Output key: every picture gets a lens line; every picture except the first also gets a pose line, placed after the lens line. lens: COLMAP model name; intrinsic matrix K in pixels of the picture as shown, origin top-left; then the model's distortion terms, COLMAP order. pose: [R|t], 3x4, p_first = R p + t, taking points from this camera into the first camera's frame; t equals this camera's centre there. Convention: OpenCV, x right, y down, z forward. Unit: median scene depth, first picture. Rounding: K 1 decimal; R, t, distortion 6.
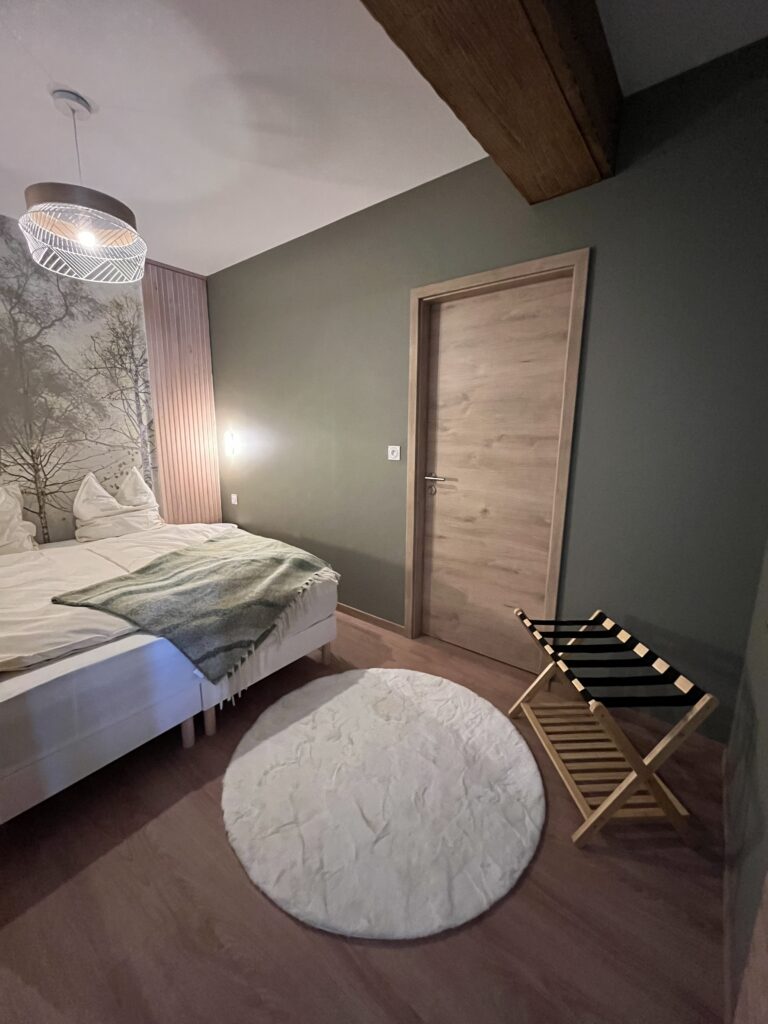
lens RADIAL K [[413.2, 0, 379.3], [0, 413.2, 510.8], [0, 0, 1]] dist [-0.000639, -0.000334]
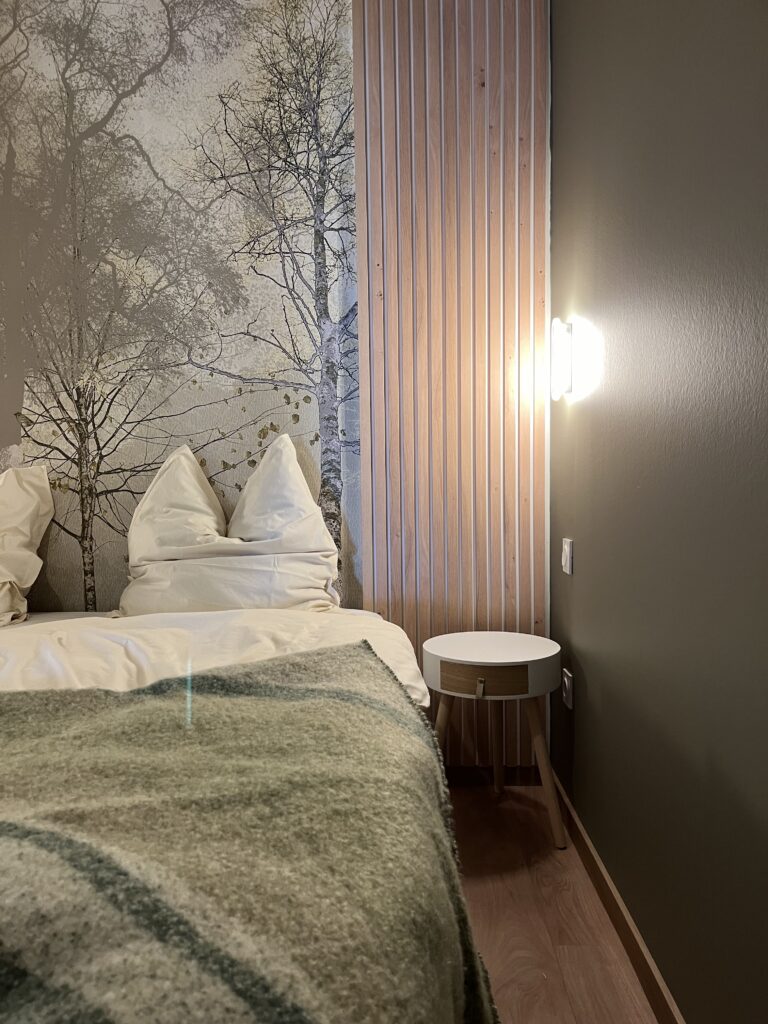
lens RADIAL K [[777.1, 0, 387.6], [0, 777.1, 514.8], [0, 0, 1]] dist [0.060685, -0.092651]
pose [[0.608439, 0.041160, -0.792533, -0.002868], [-0.130300, 0.990283, -0.048603, -0.018297], [0.782831, 0.132839, 0.607889, 0.720856]]
